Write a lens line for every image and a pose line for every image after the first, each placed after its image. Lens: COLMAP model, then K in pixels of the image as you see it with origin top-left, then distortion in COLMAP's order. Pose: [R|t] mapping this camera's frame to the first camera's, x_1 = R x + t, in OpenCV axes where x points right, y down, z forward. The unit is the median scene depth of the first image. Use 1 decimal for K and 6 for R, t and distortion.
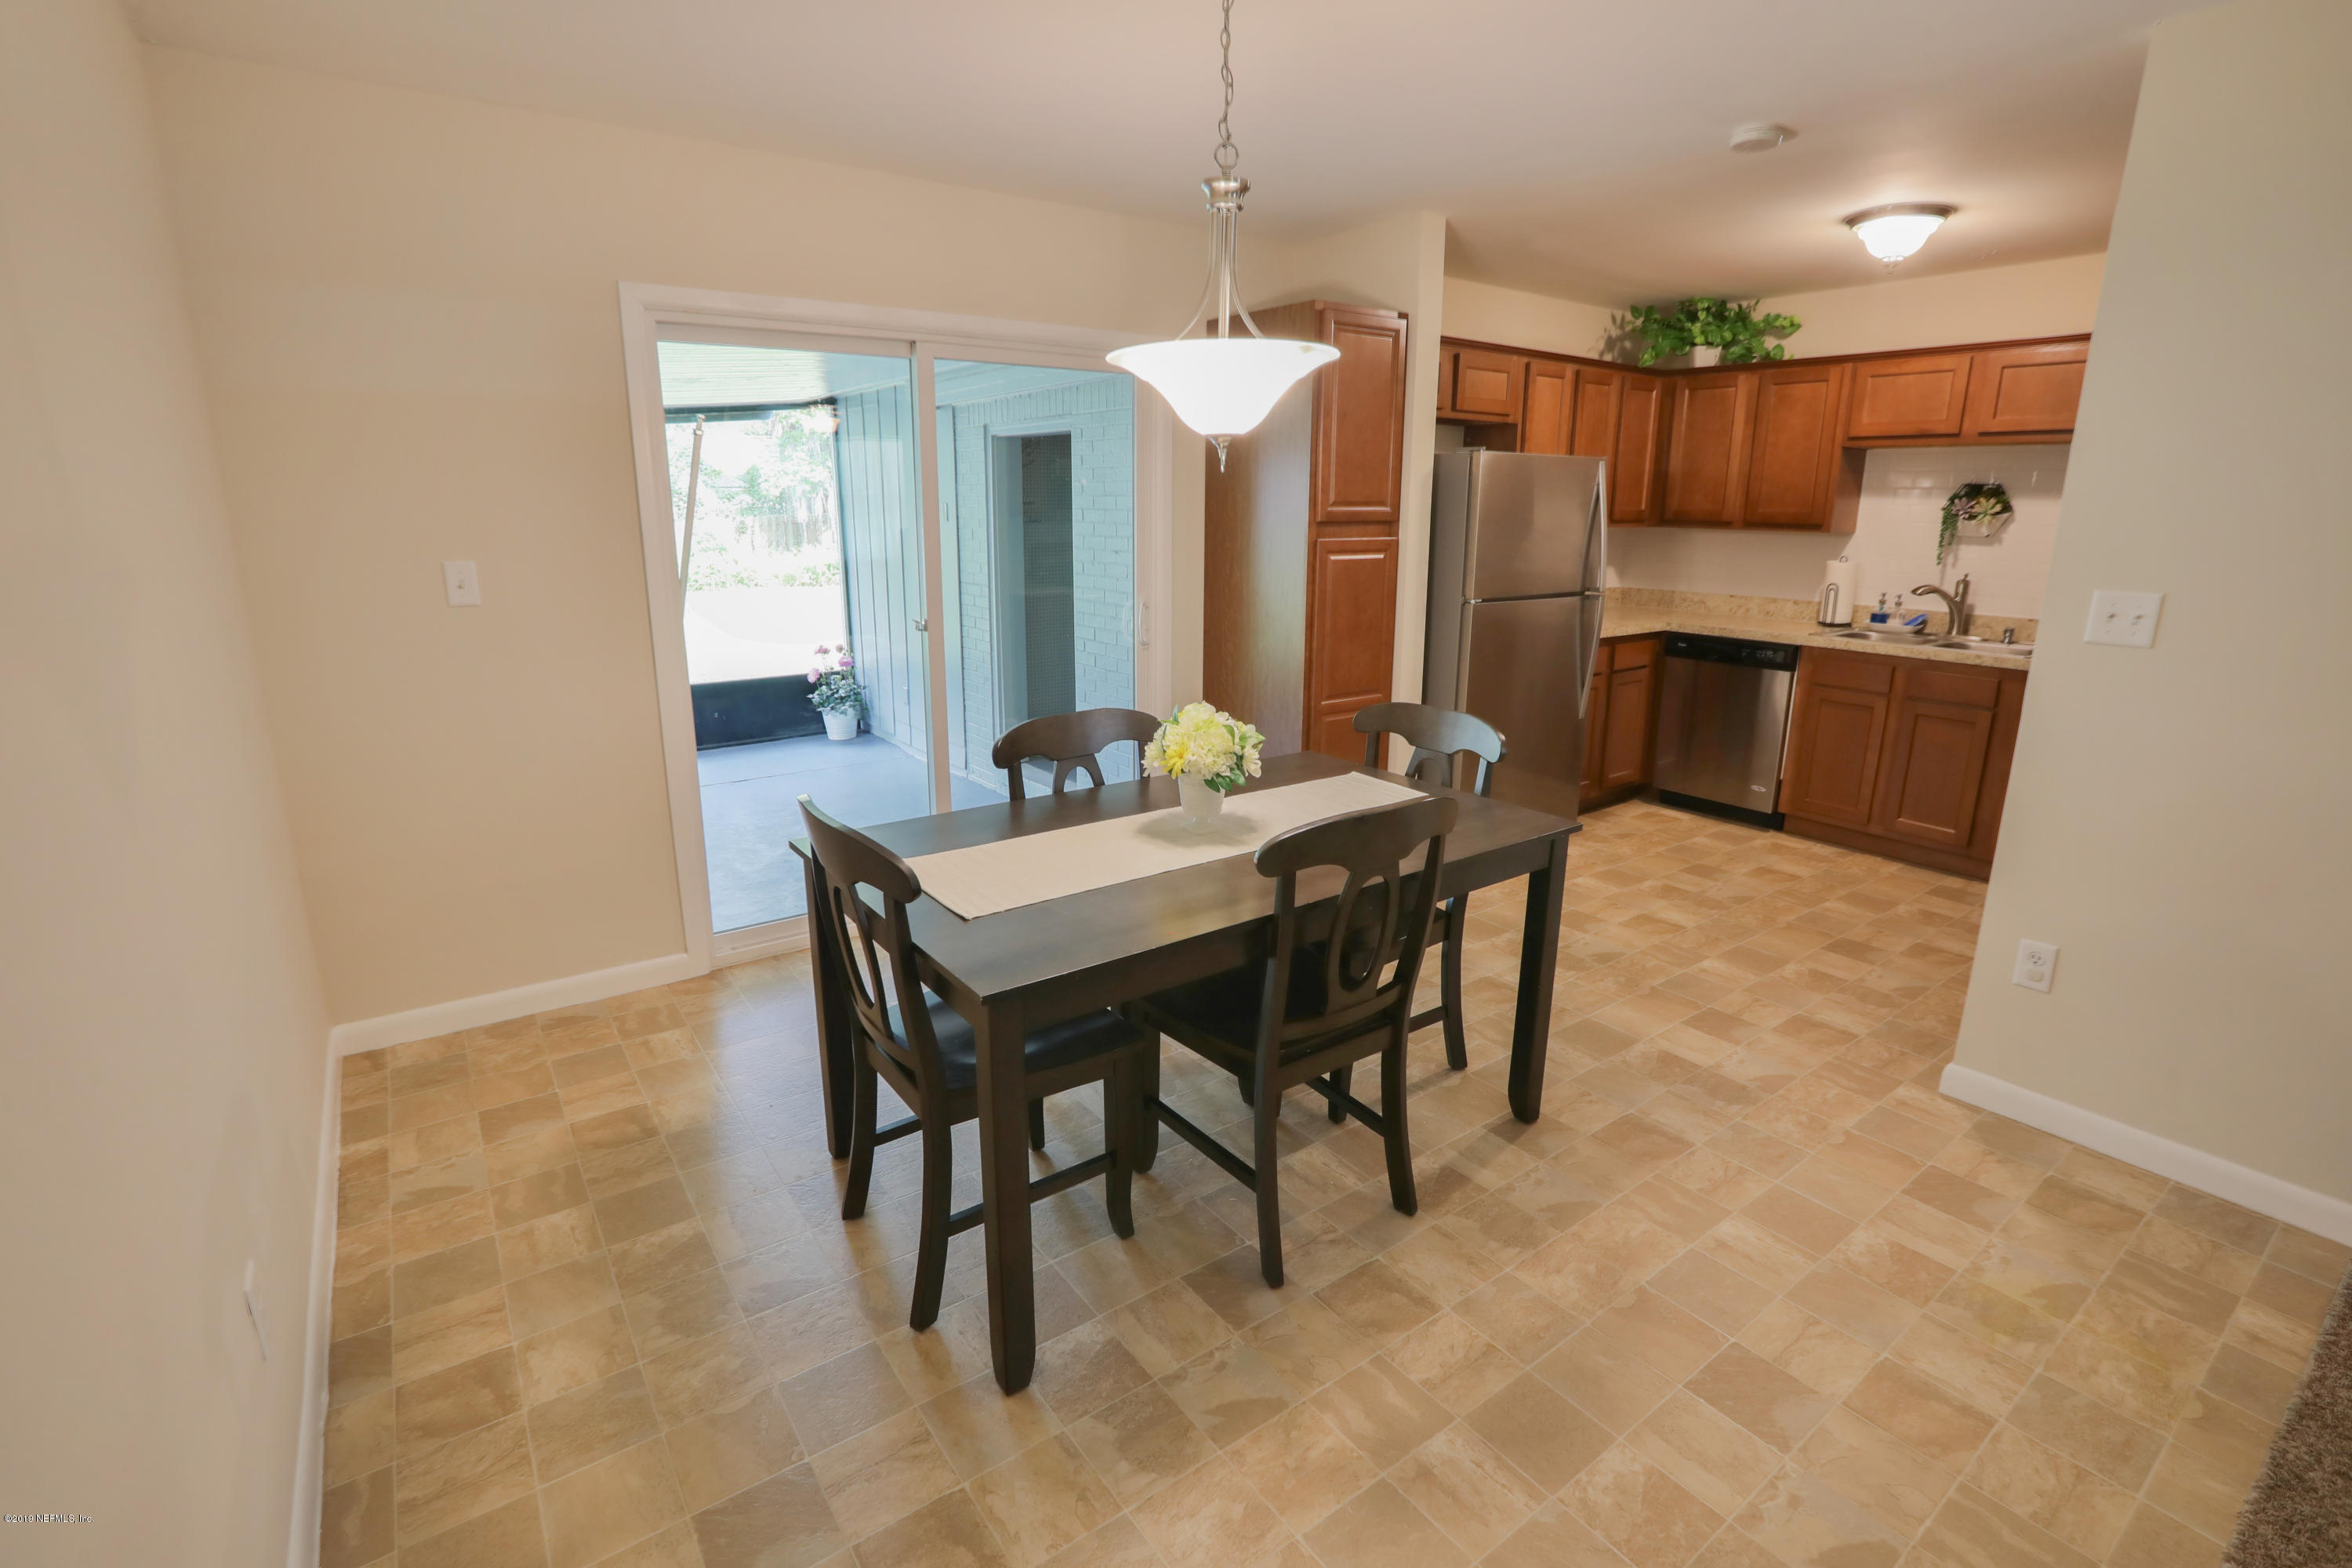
lens RADIAL K [[1089.3, 0, 1167.5], [0, 1089.3, 768.6], [0, 0, 1]] dist [-0.032948, 0.000184]
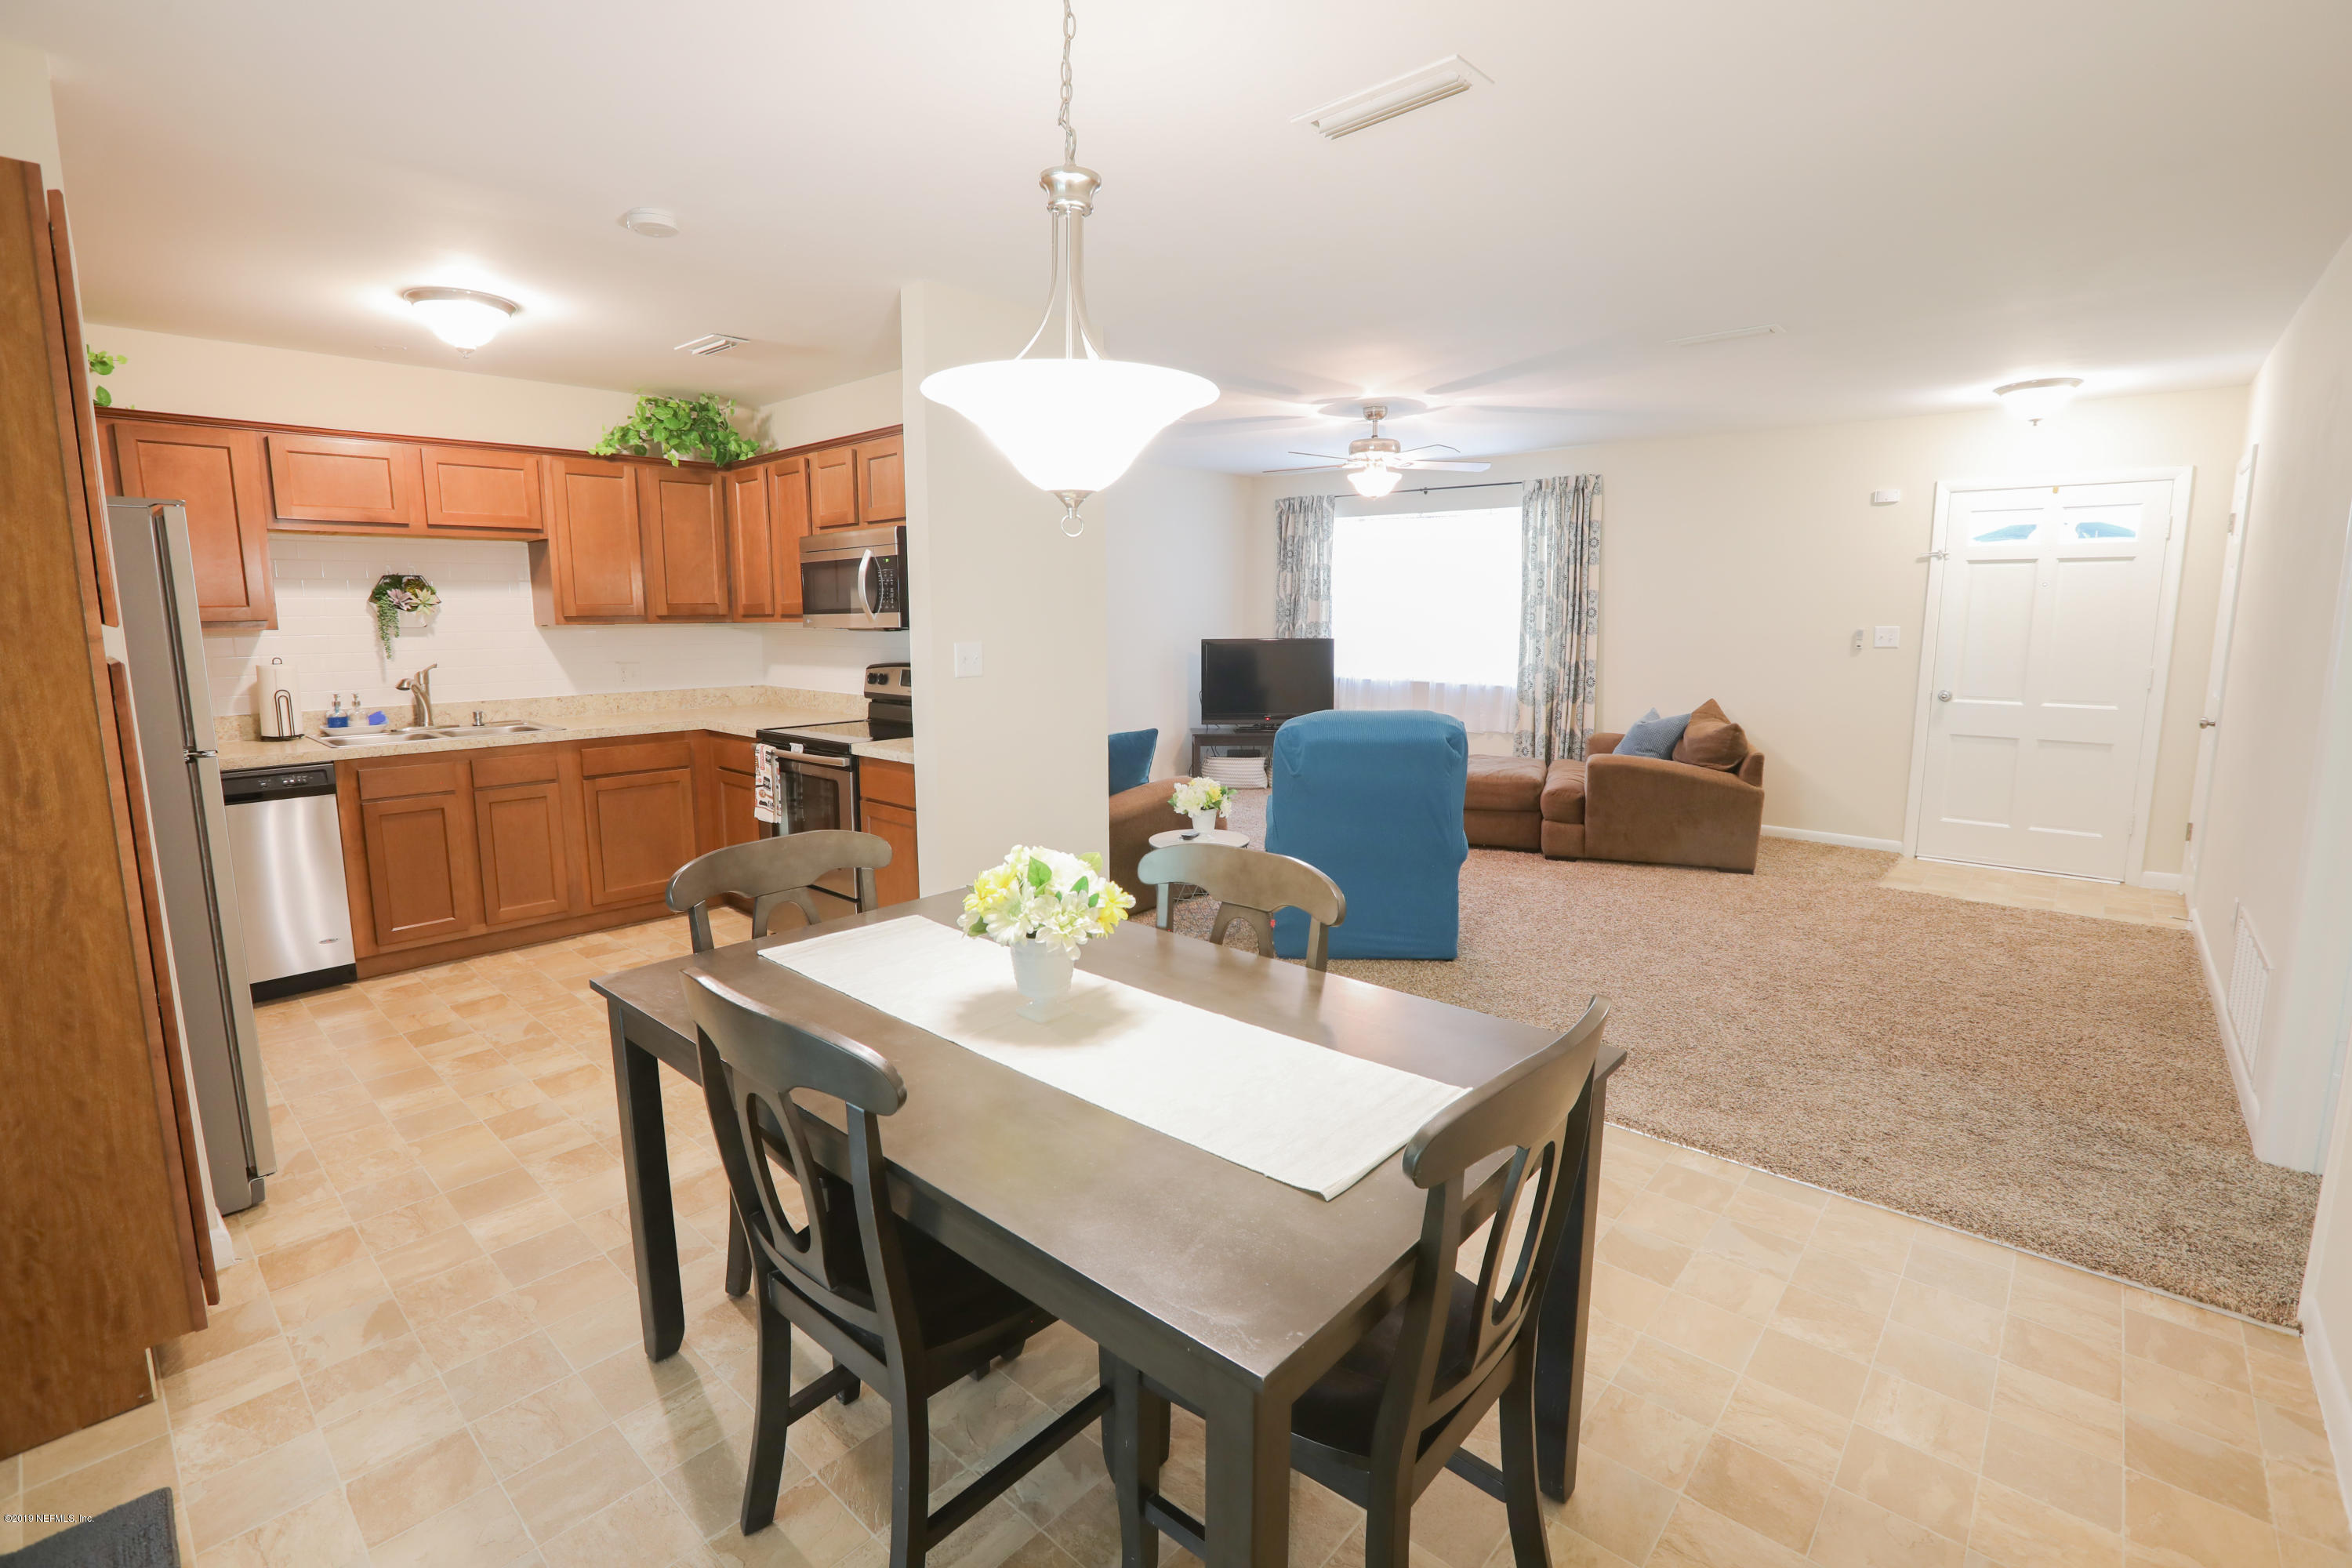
lens RADIAL K [[1069.2, 0, 1171.9], [0, 1069.2, 762.2], [0, 0, 1]] dist [-0.074243, 0.039269]
pose [[-0.215241, -0.144324, 0.965837, -0.327162], [0.236961, 0.951743, 0.195025, -0.112971], [-0.947376, 0.270844, -0.170655, 0.501918]]
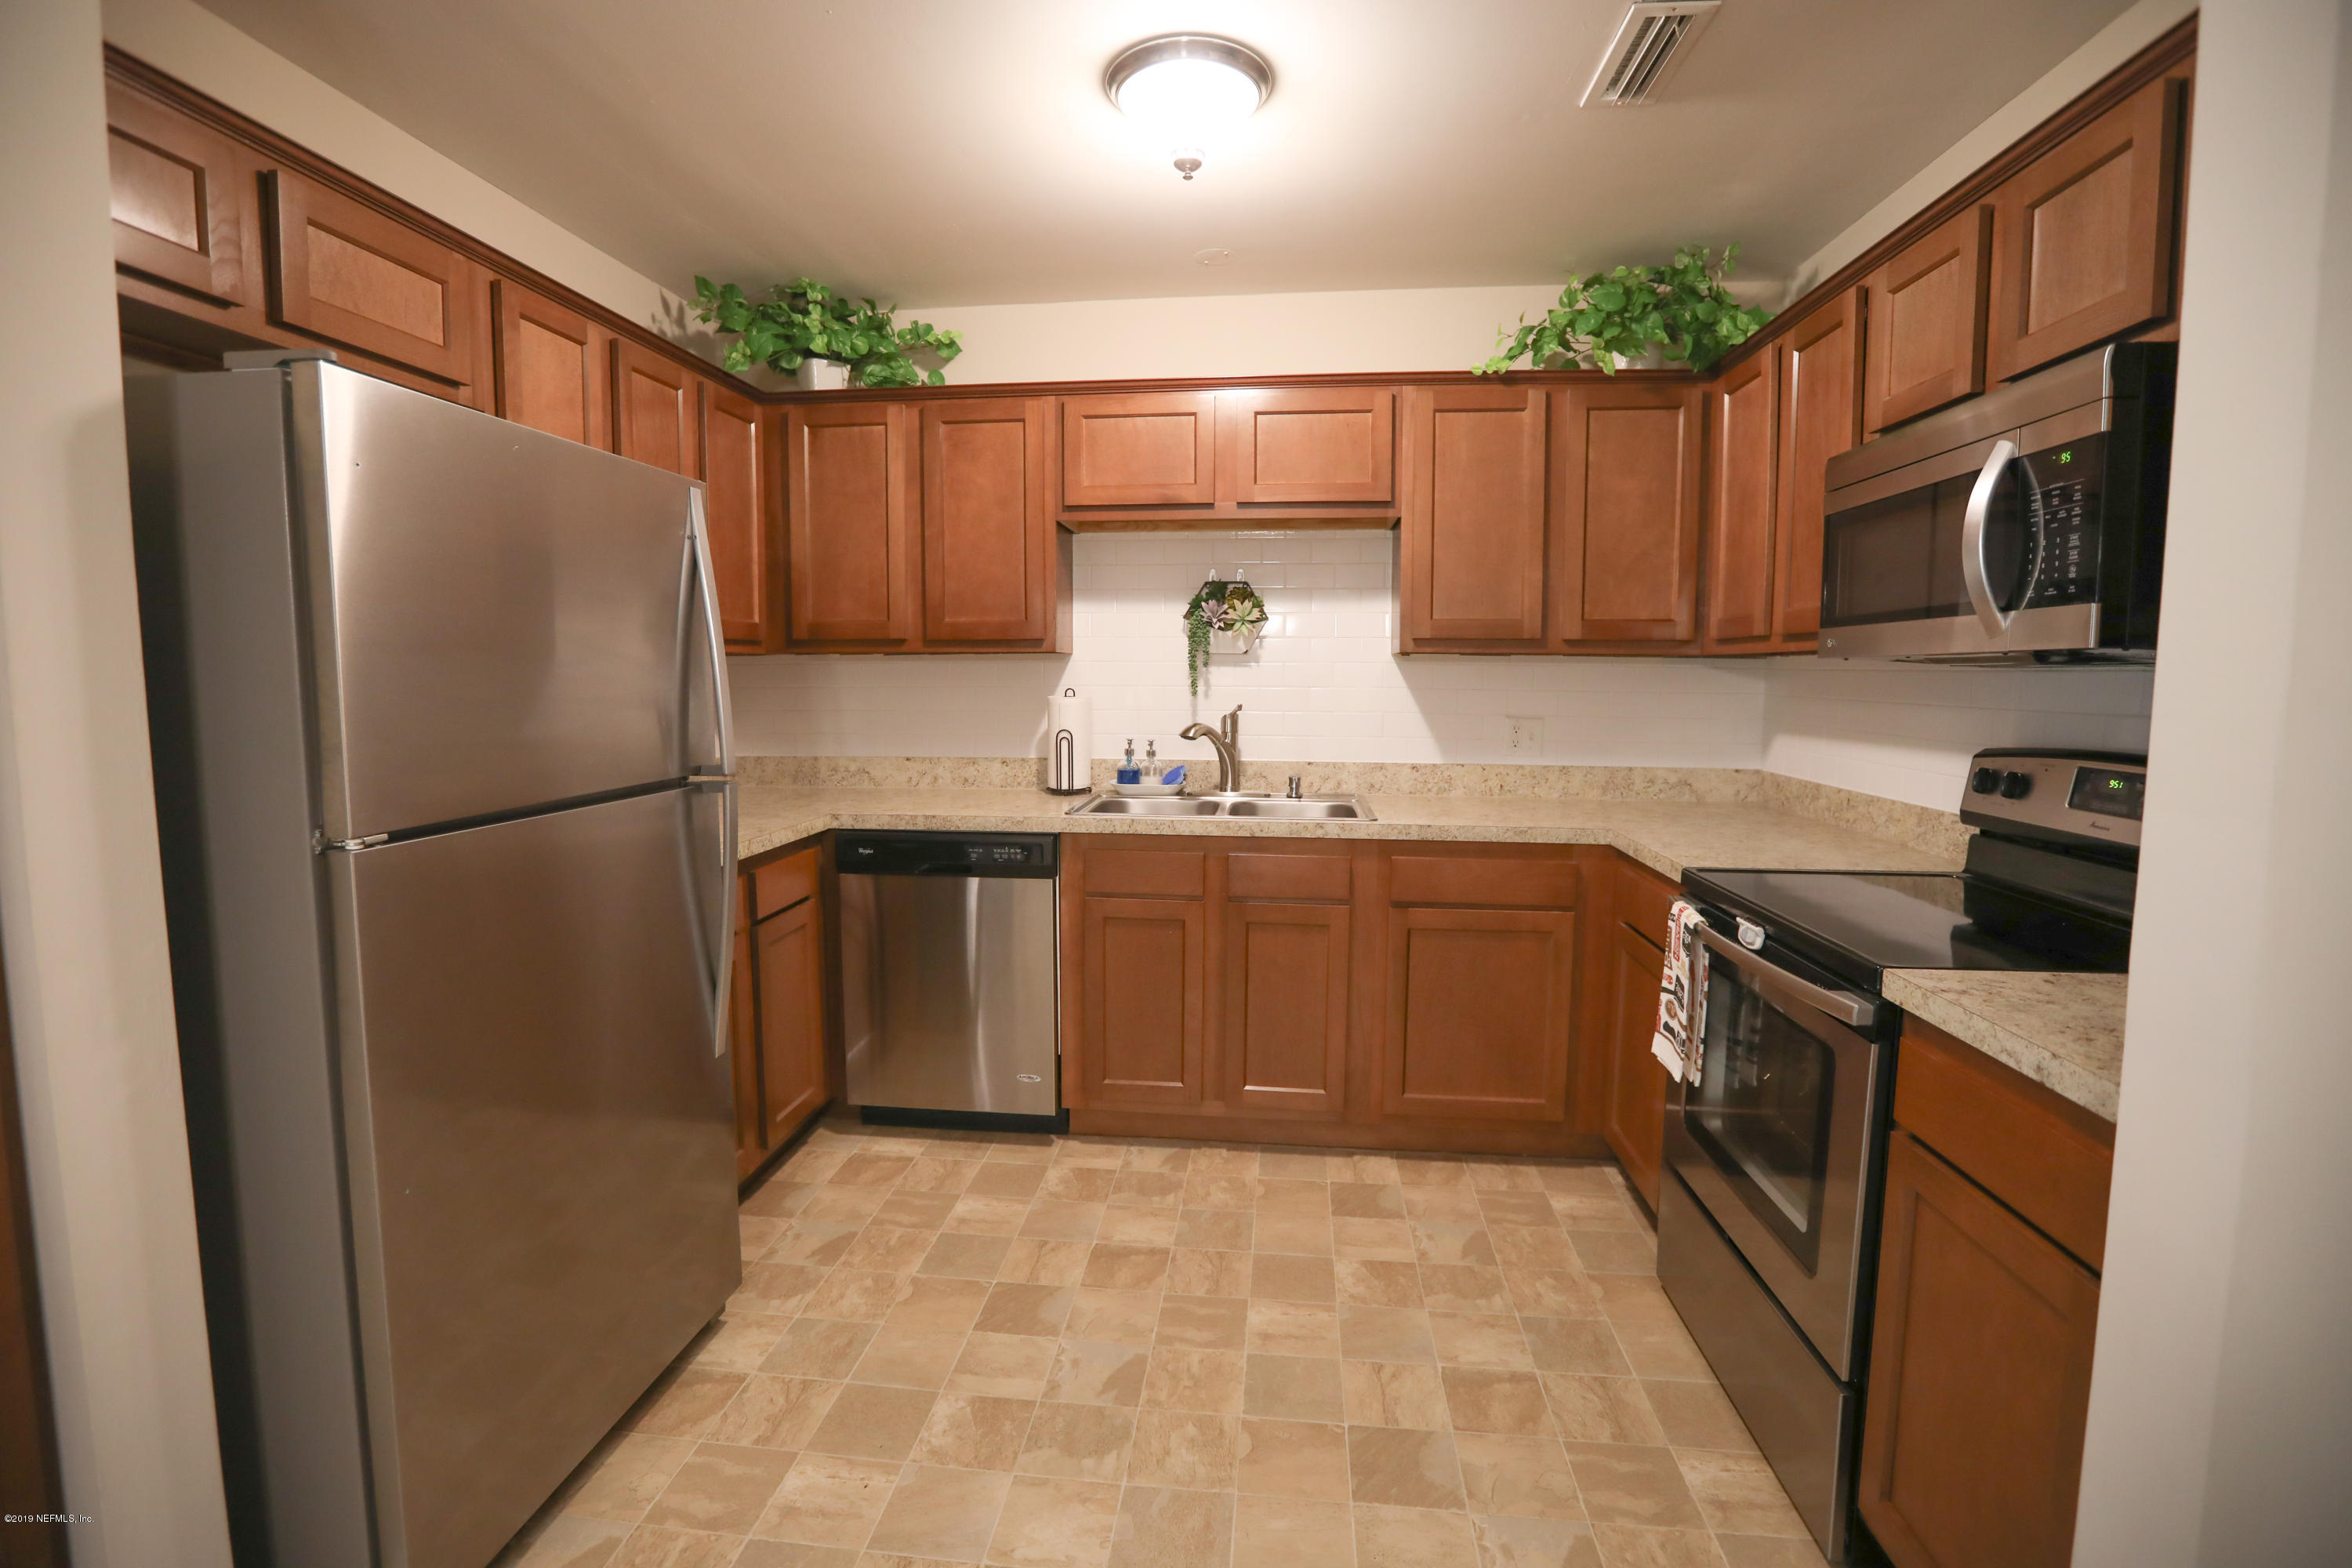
lens RADIAL K [[1069.2, 0, 1171.9], [0, 1069.2, 762.2], [0, 0, 1]] dist [-0.074243, 0.039269]
pose [[0.673417, -0.066914, 0.736228, 0.188438], [0.180106, 0.980737, -0.075604, -0.093987], [-0.716988, 0.183512, 0.672497, 0.530683]]
